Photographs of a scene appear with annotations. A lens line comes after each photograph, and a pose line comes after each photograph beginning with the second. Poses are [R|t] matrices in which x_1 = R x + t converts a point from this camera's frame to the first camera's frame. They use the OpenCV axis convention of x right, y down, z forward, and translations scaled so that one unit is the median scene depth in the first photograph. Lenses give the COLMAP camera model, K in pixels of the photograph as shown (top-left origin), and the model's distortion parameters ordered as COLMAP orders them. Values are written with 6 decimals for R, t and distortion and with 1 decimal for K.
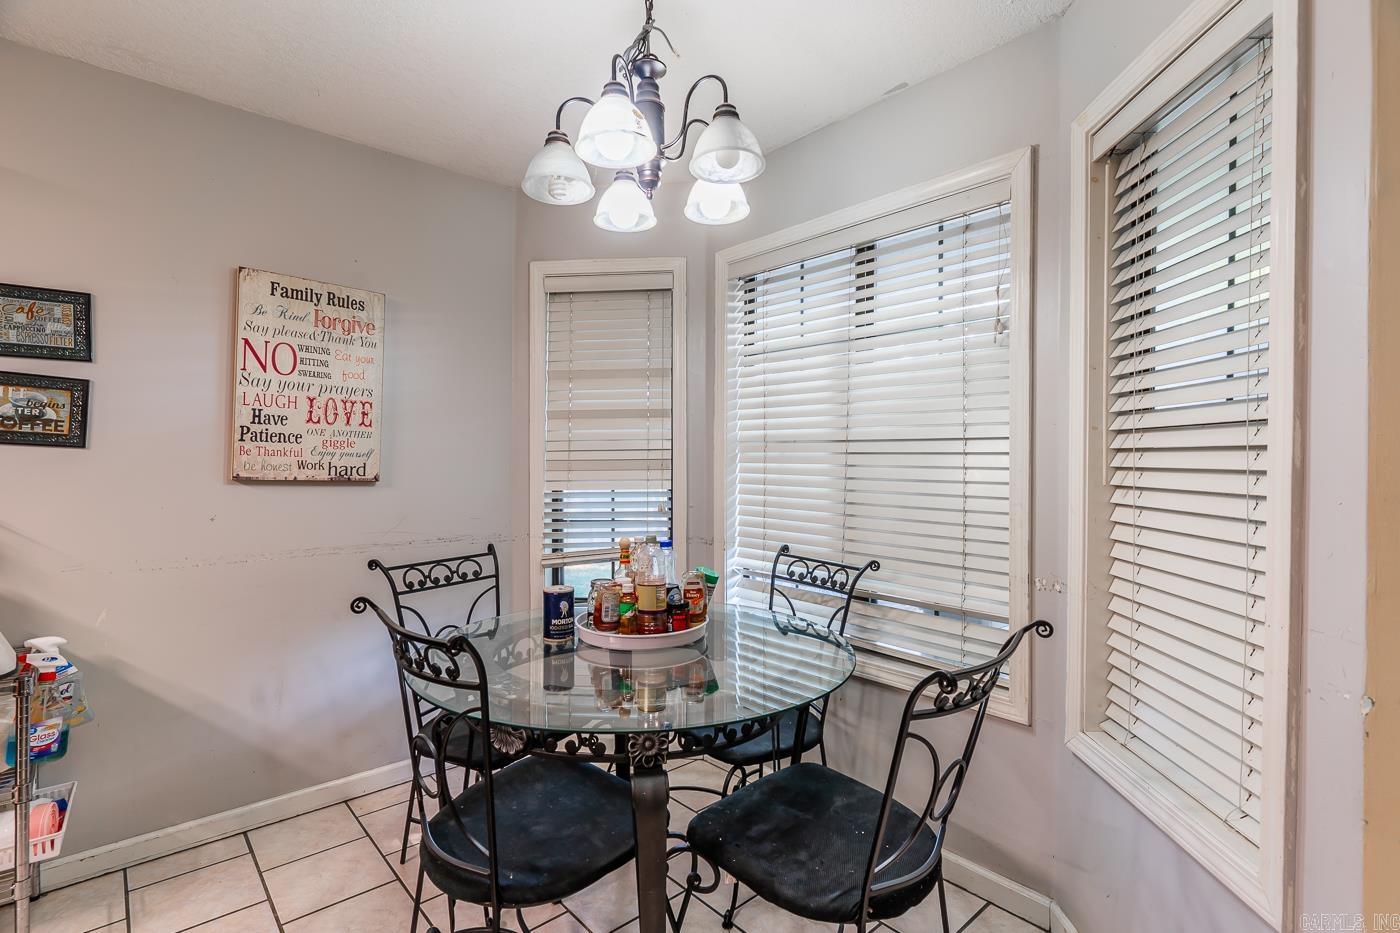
lens RADIAL K [[661.7, 0, 706.6], [0, 661.7, 457.9], [0, 0, 1]] dist [0.002091, -0.000138]
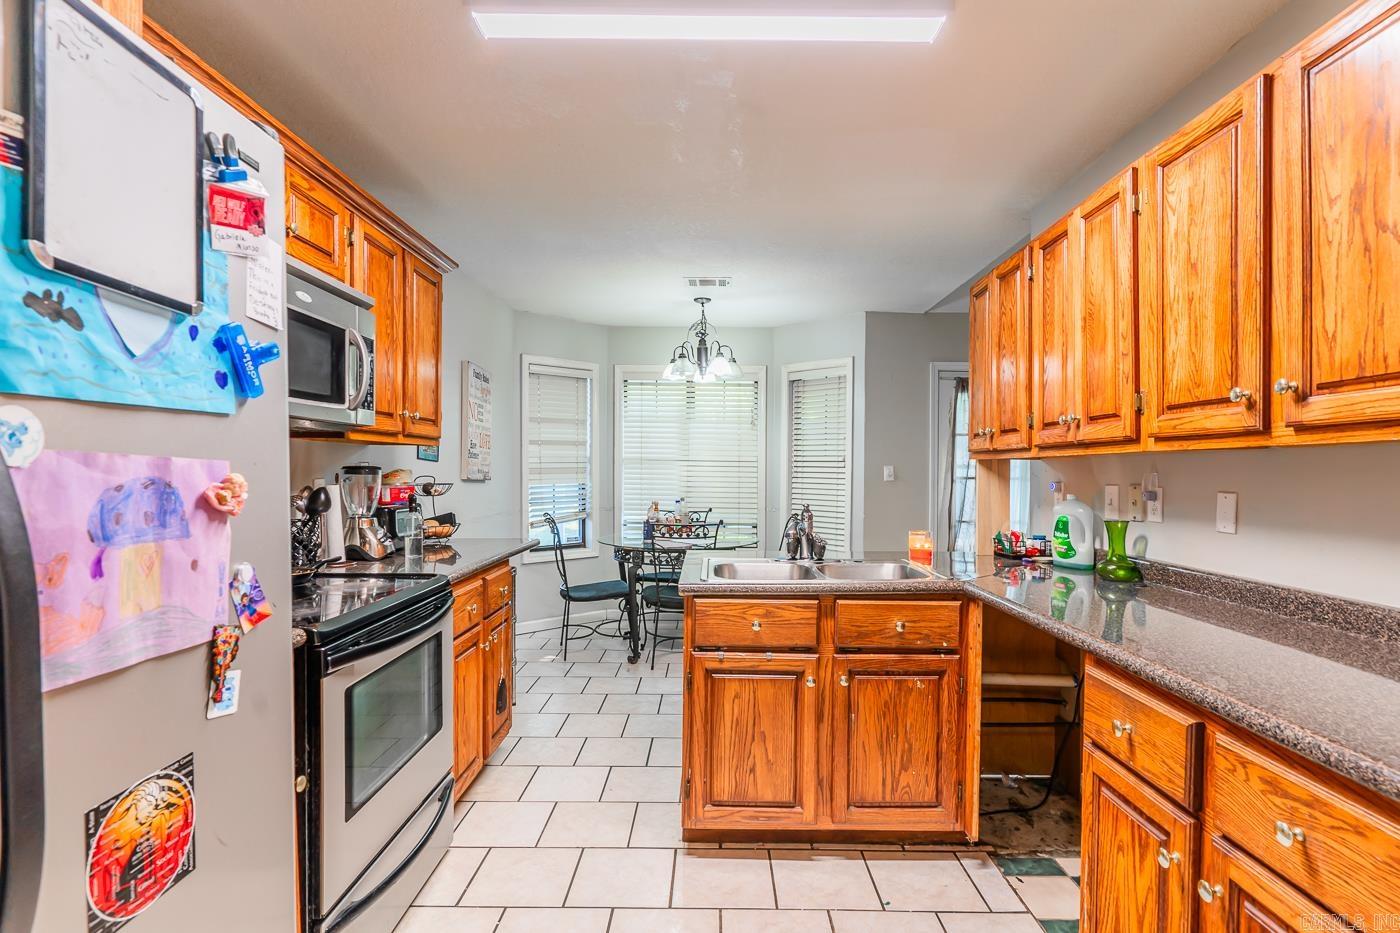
lens RADIAL K [[661.7, 0, 706.6], [0, 661.7, 457.9], [0, 0, 1]] dist [0.002091, -0.000138]
pose [[0.674226, 0.015794, 0.738356, -1.362802], [-0.008849, 0.999872, -0.013307, -0.004167], [-0.738472, 0.002438, 0.674280, -0.596576]]
